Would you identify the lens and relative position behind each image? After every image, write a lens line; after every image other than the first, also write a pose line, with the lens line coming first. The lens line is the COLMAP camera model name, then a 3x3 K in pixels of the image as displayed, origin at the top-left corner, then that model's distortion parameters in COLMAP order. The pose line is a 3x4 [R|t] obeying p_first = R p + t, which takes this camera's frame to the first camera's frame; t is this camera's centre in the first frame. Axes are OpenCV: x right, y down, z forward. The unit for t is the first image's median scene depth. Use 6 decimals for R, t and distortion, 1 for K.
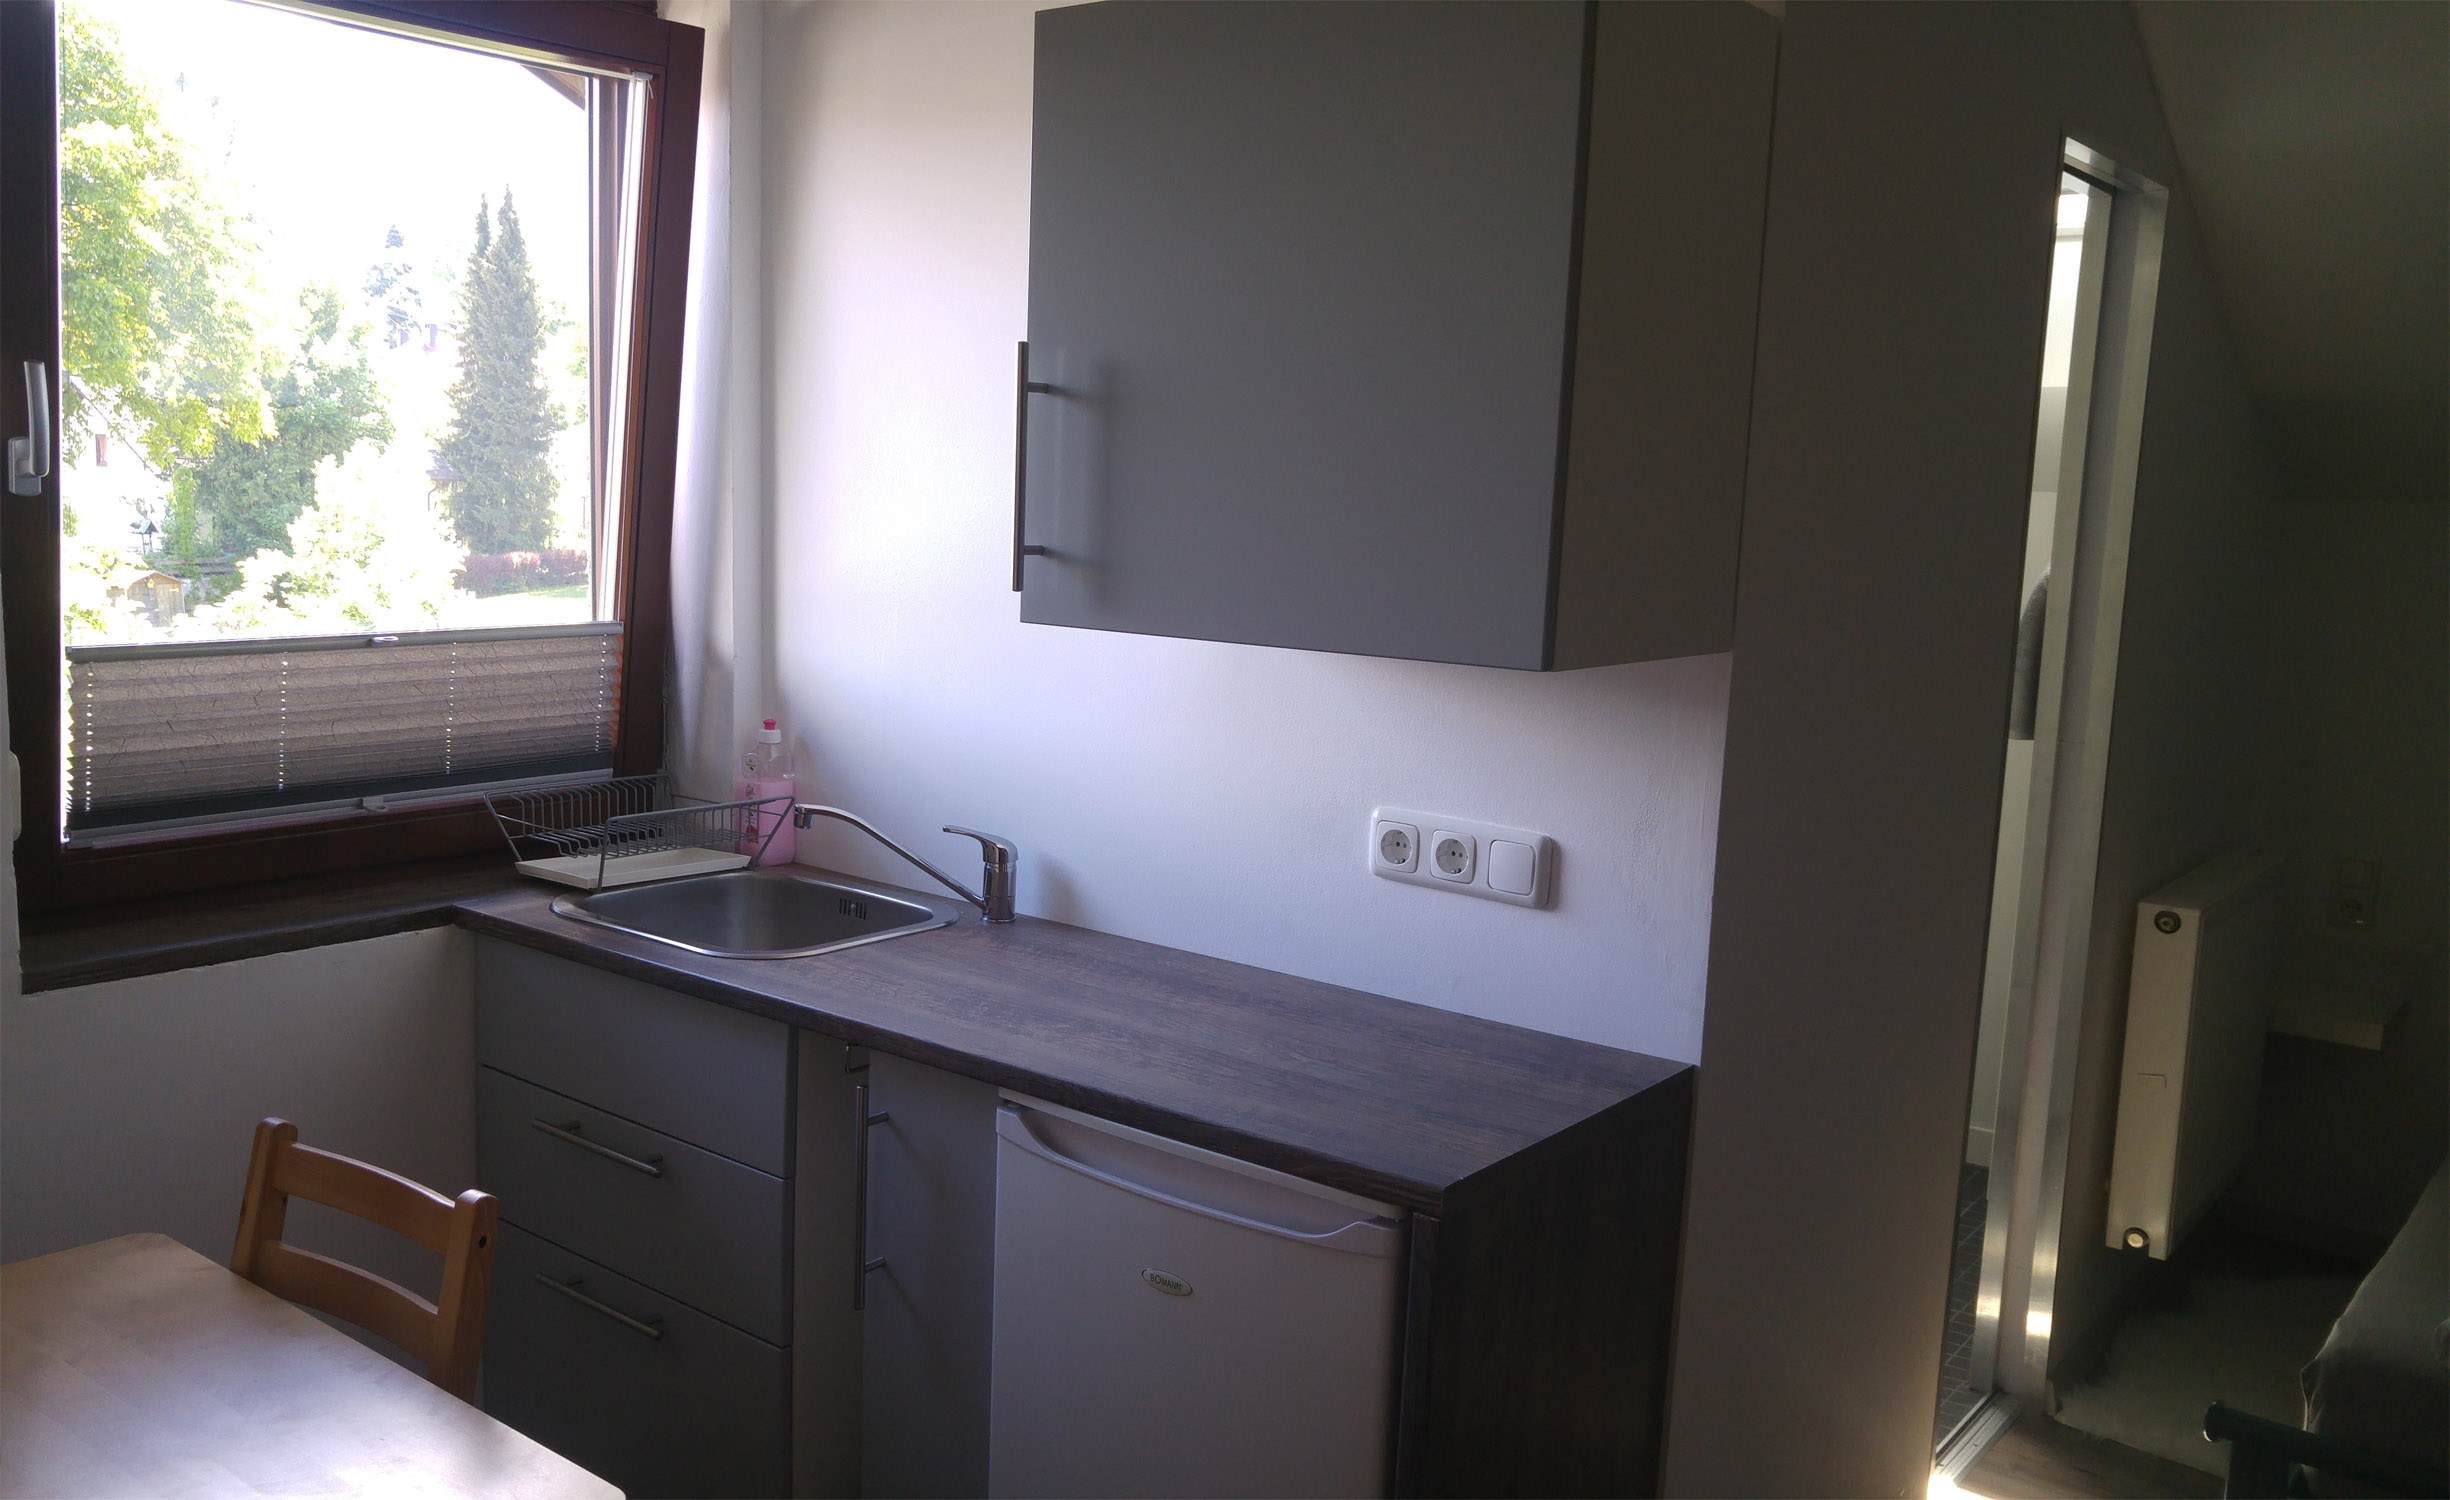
lens RADIAL K [[2033.5, 0, 1225.0], [0, 2033.5, 750.0], [0, 0, 1]] dist [-0.067634, 0.003865]
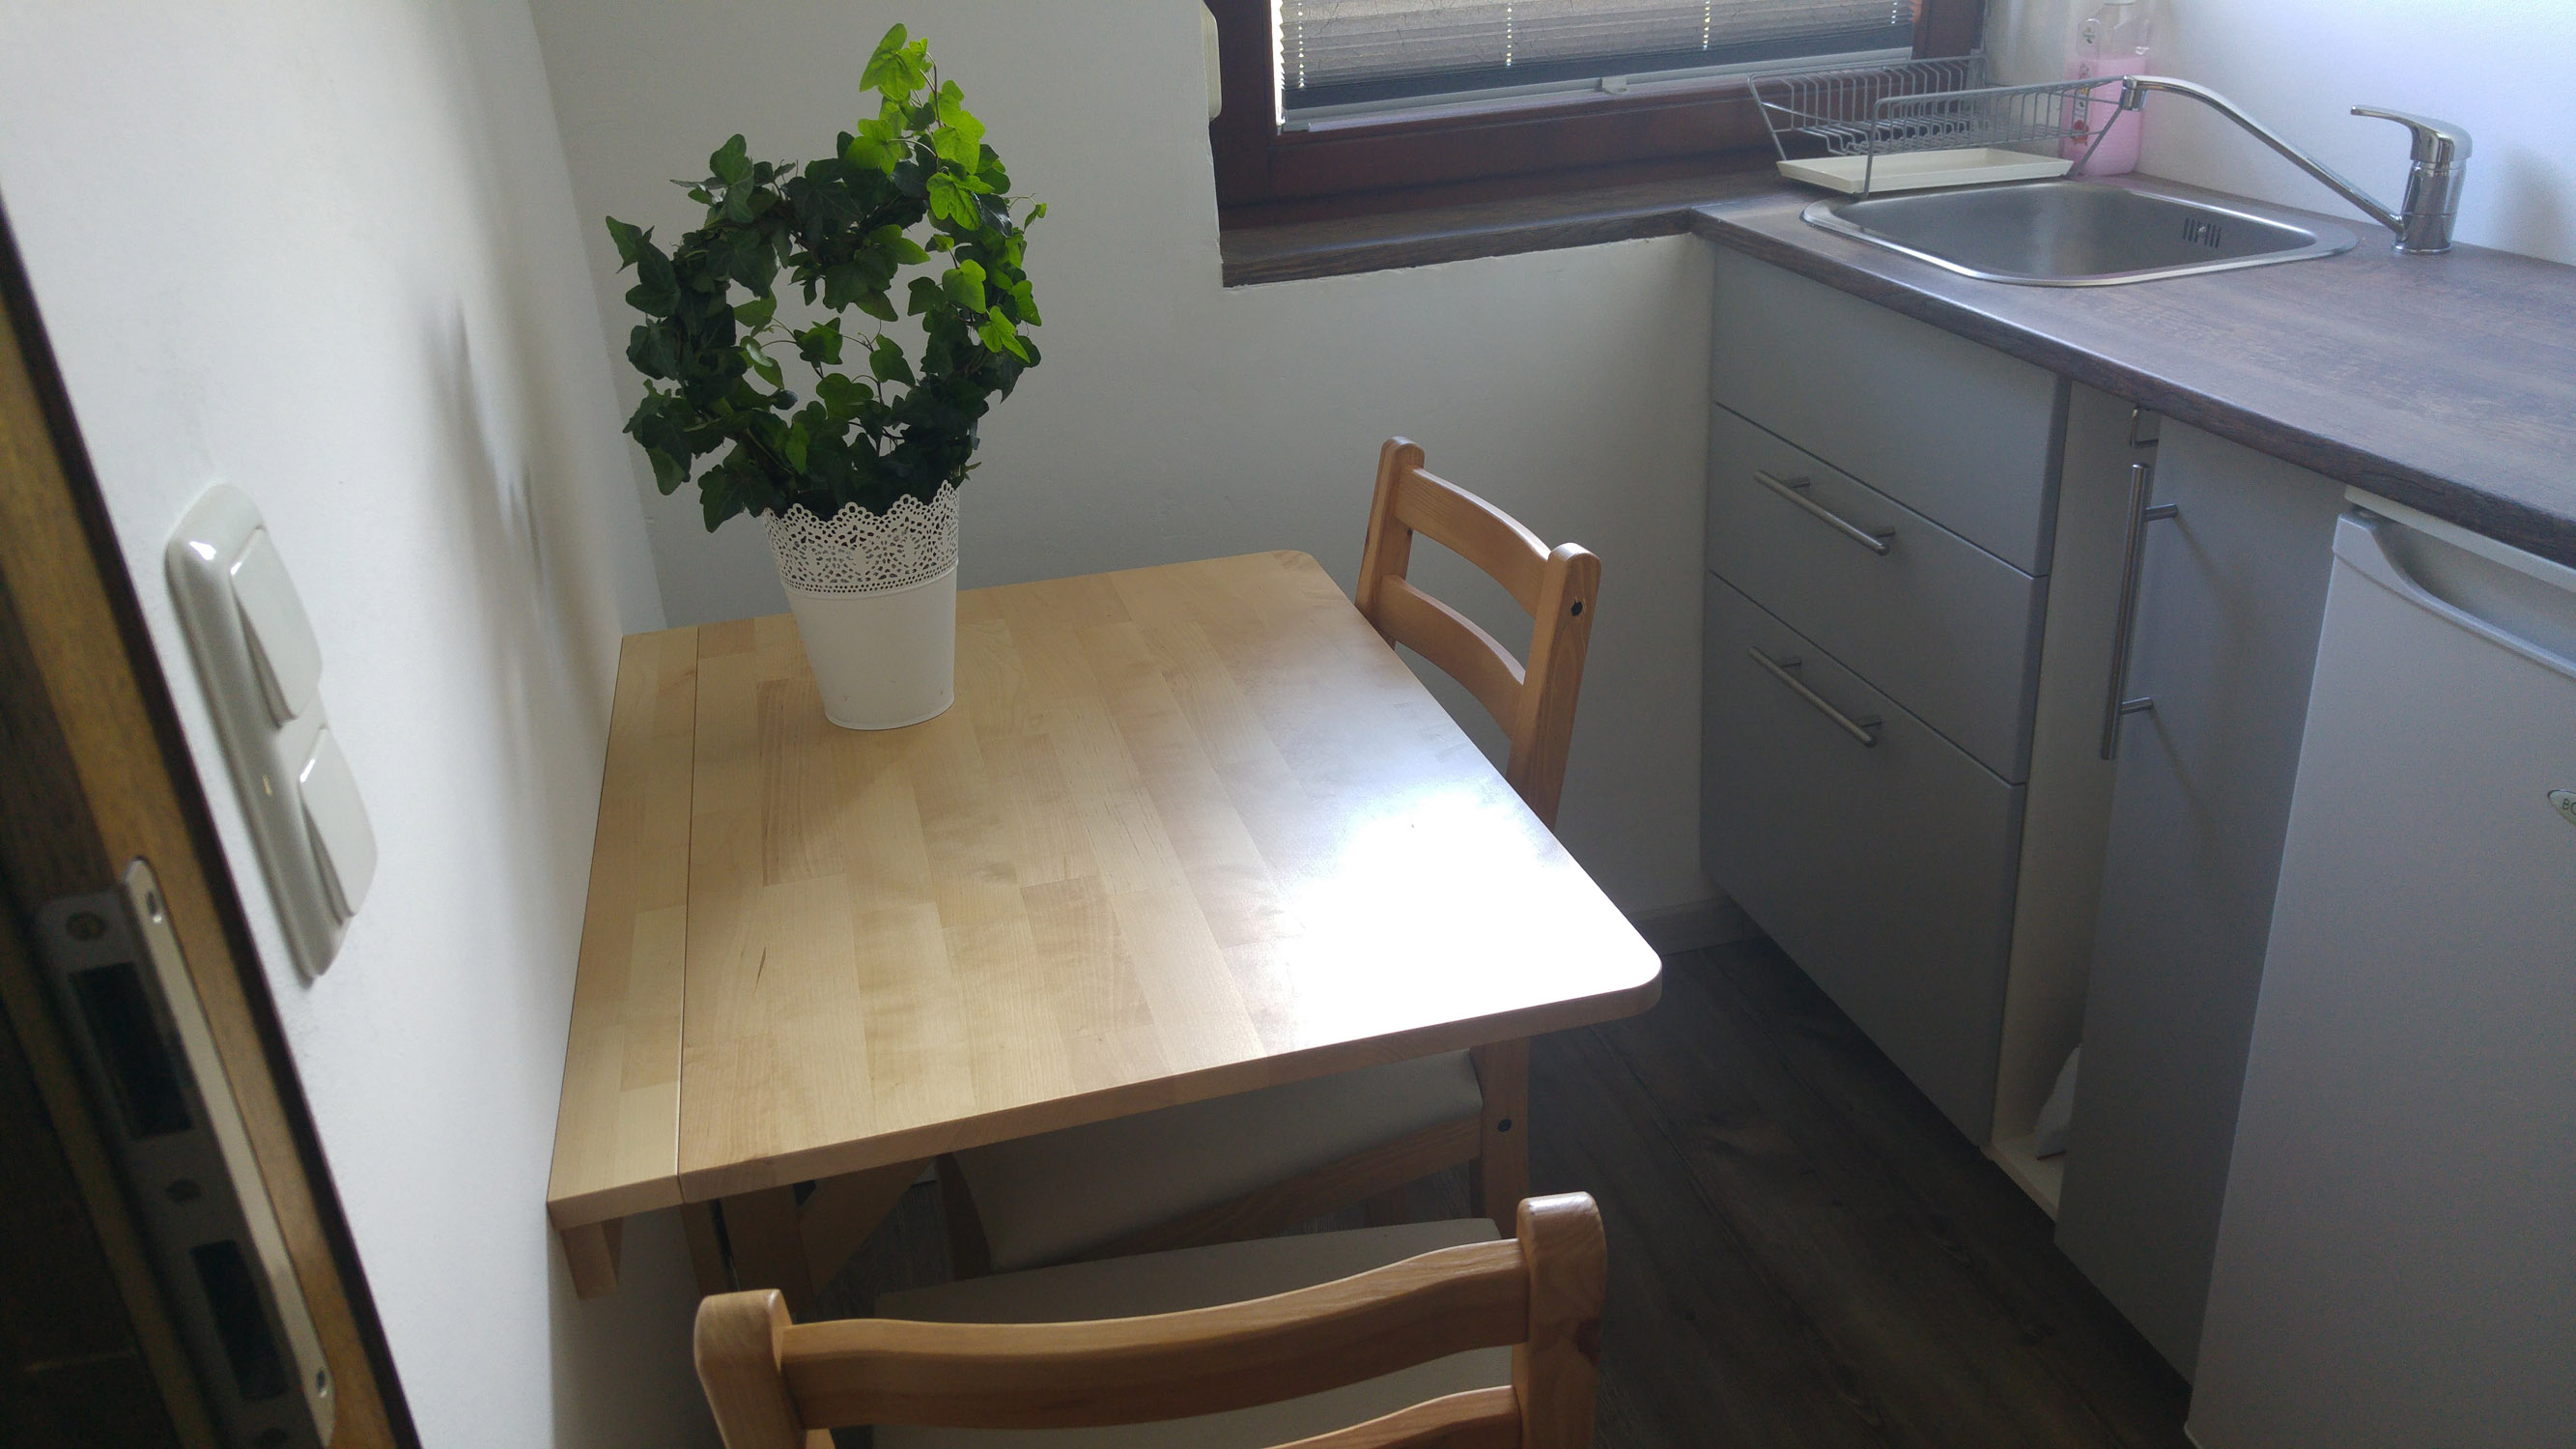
lens RADIAL K [[1951.1, 0, 1378.4], [0, 1951.1, 719.1], [0, 0, 1]] dist [-0.087530, 0.258330]
pose [[0.812672, 0.170992, -0.557069, -0.000989], [0.002637, 0.954890, 0.296949, 0.041426], [0.582715, -0.242791, 0.775561, 0.252916]]
